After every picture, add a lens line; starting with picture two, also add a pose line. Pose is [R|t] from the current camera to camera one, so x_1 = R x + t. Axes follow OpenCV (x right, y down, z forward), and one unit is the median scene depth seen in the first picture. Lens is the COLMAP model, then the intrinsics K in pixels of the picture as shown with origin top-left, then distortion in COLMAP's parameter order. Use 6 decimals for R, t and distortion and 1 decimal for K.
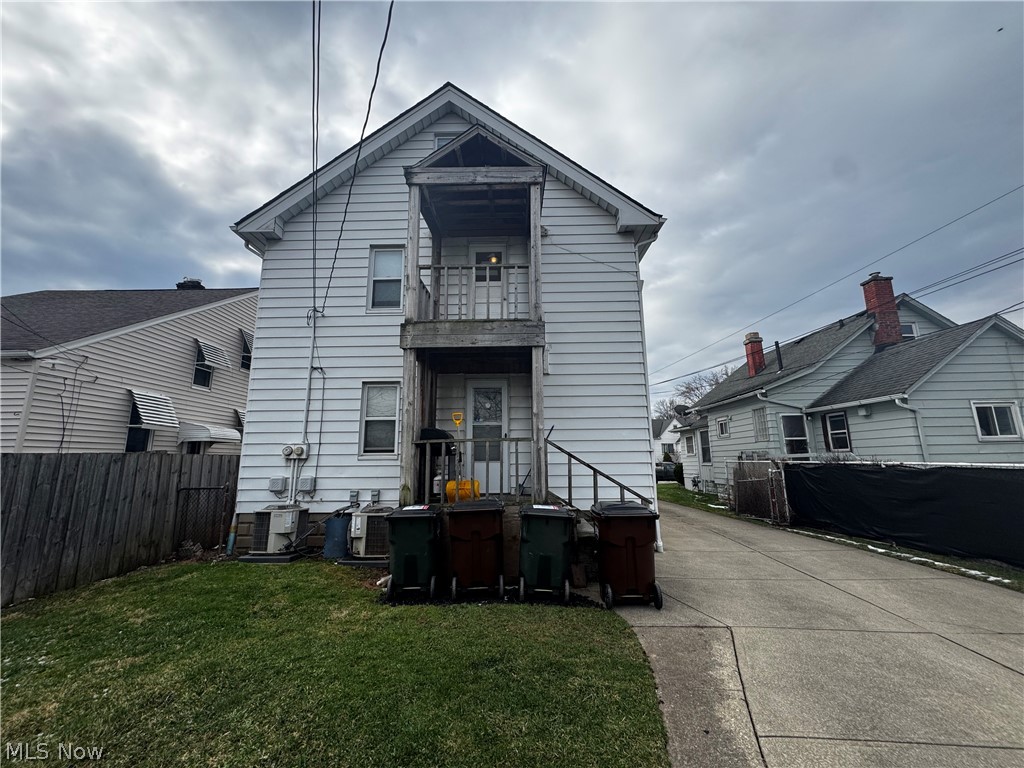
lens RADIAL K [[406.4, 0, 512.0], [0, 406.4, 384.0], [0, 0, 1]] dist [-0.001645, 0.000153]
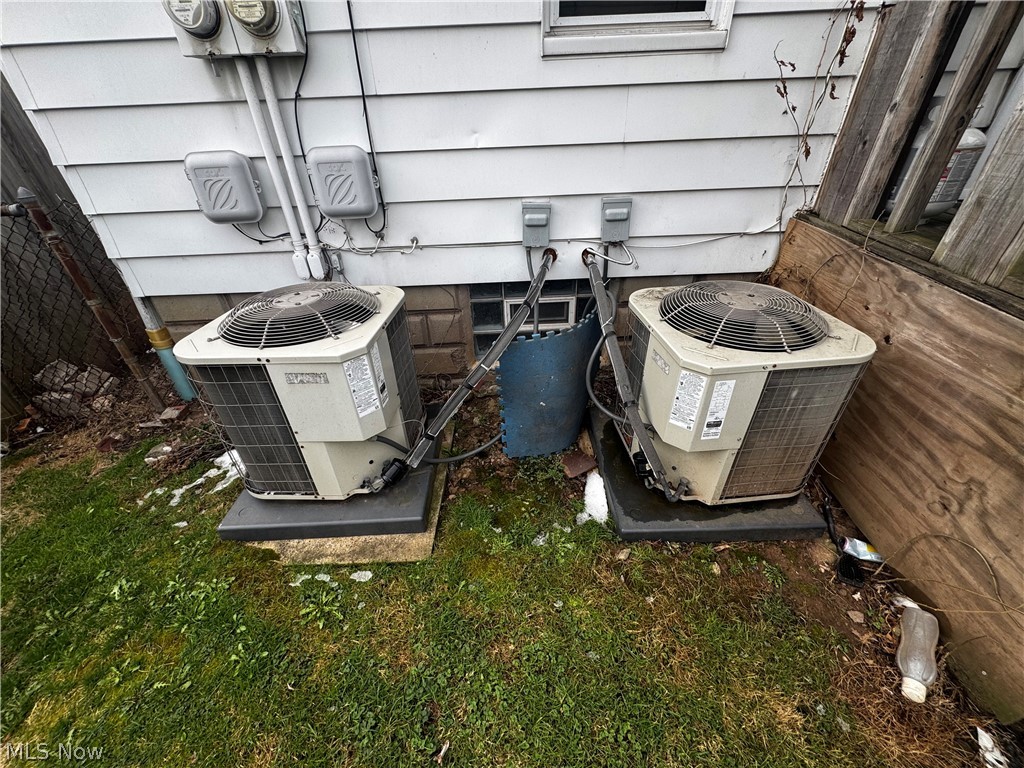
lens RADIAL K [[406.4, 0, 512.0], [0, 406.4, 384.0], [0, 0, 1]] dist [-0.001645, 0.000153]
pose [[0.999054, -0.041760, 0.012115, -0.411269], [0.021413, 0.714991, 0.698806, 0.162460], [-0.037844, -0.697885, 0.715209, 0.732430]]
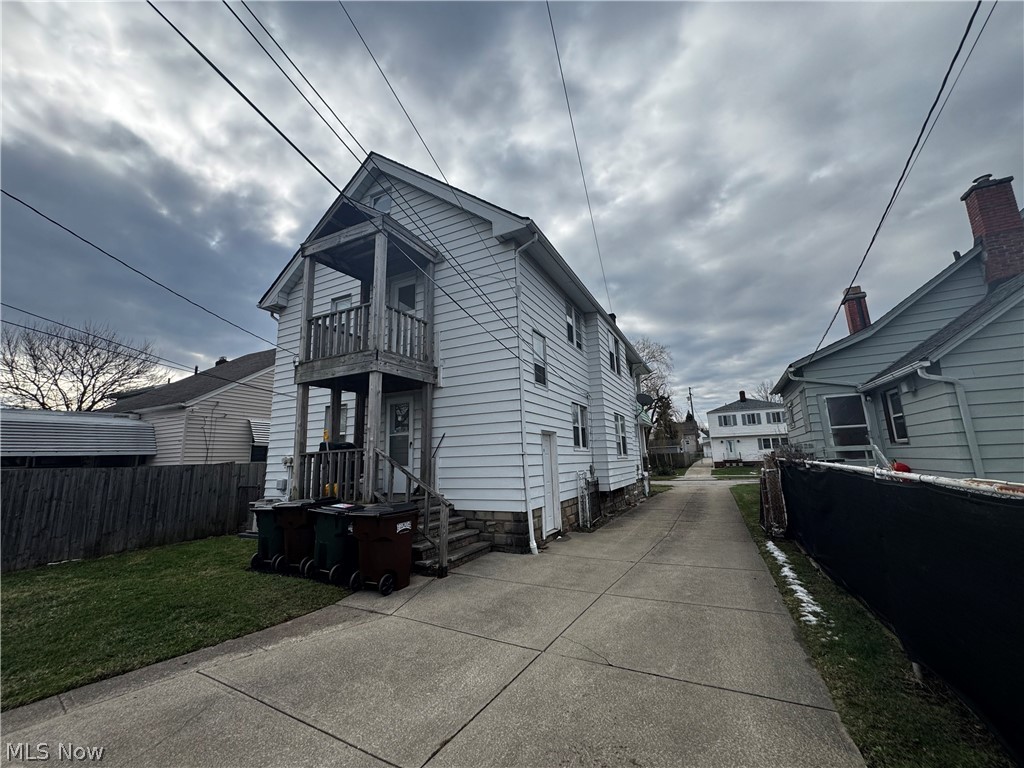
lens RADIAL K [[406.4, 0, 512.0], [0, 406.4, 384.0], [0, 0, 1]] dist [-0.001645, 0.000153]
pose [[0.901222, -0.097575, -0.422231, 0.768700], [0.101291, 0.994763, -0.013685, 0.001711], [0.421355, -0.030435, 0.906385, 0.072332]]
